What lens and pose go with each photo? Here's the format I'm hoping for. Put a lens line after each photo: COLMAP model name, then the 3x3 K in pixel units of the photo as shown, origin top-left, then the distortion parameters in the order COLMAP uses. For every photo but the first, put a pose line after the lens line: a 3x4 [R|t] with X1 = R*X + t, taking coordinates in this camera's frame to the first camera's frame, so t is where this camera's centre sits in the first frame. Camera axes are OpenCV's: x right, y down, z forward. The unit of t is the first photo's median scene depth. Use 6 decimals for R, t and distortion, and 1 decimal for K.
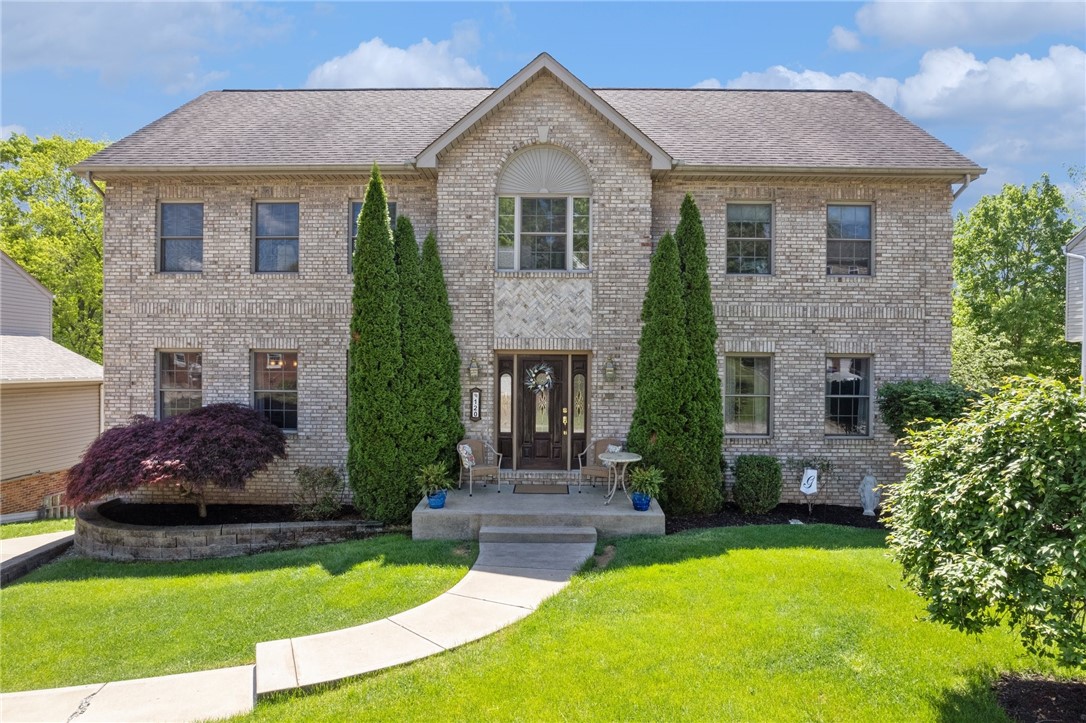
lens RADIAL K [[703.2, 0, 492.5], [0, 703.2, 369.1], [0, 0, 1]] dist [-0.034612, 0.009119]
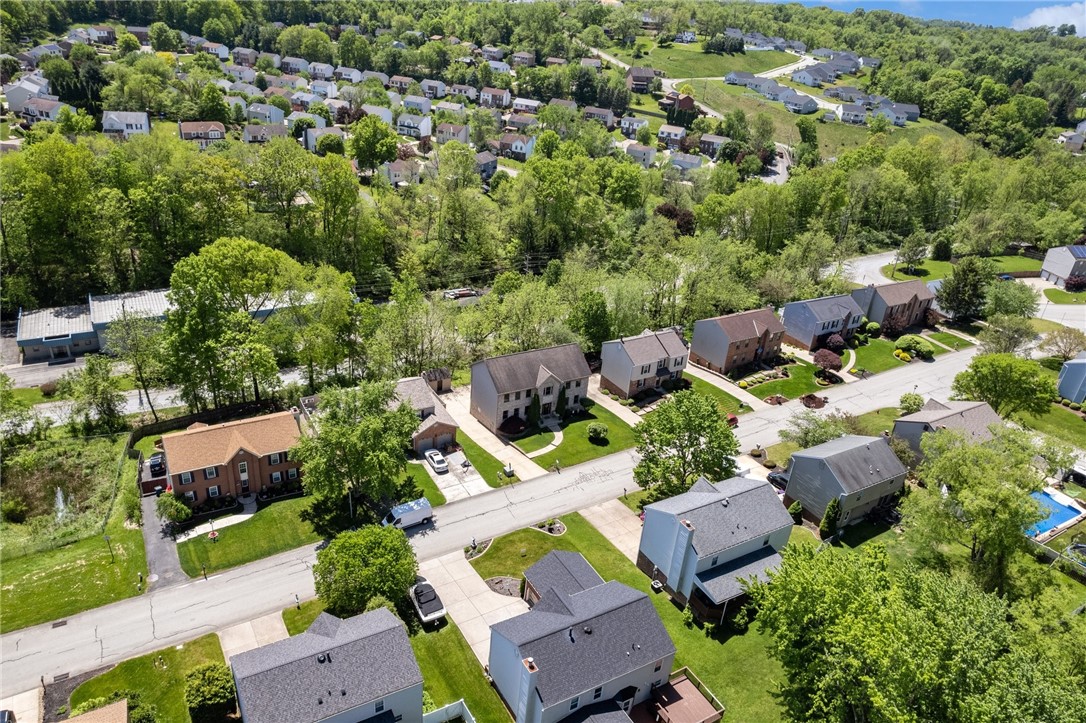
lens RADIAL K [[703.2, 0, 541.6], [0, 703.2, 360.9], [0, 0, 1]] dist [-0.034612, 0.009119]
pose [[0.831997, -0.173972, 0.526798, -4.324525], [-0.079547, 0.902338, 0.423624, -4.038432], [-0.549048, -0.394359, 0.736903, -4.958991]]
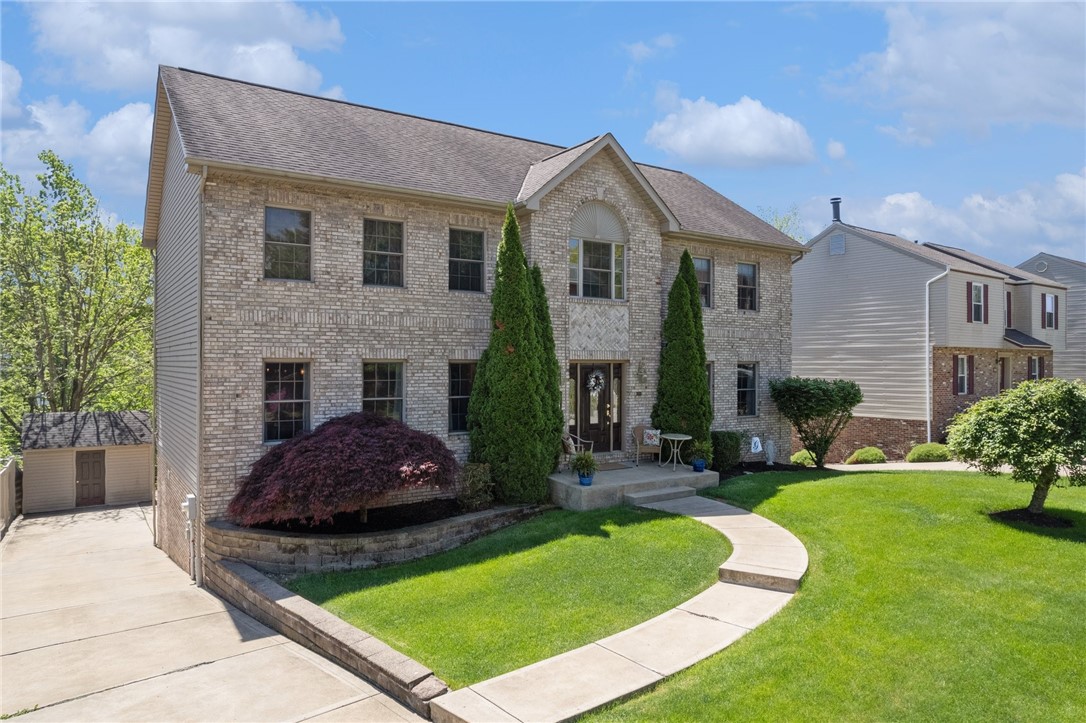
lens RADIAL K [[703.2, 0, 537.9], [0, 703.2, 359.4], [0, 0, 1]] dist [-0.034612, 0.009119]
pose [[0.820417, -0.001974, 0.571763, -0.758646], [0.009885, 0.999894, -0.010731, -0.015097], [-0.571681, 0.014456, 0.820349, 0.003693]]
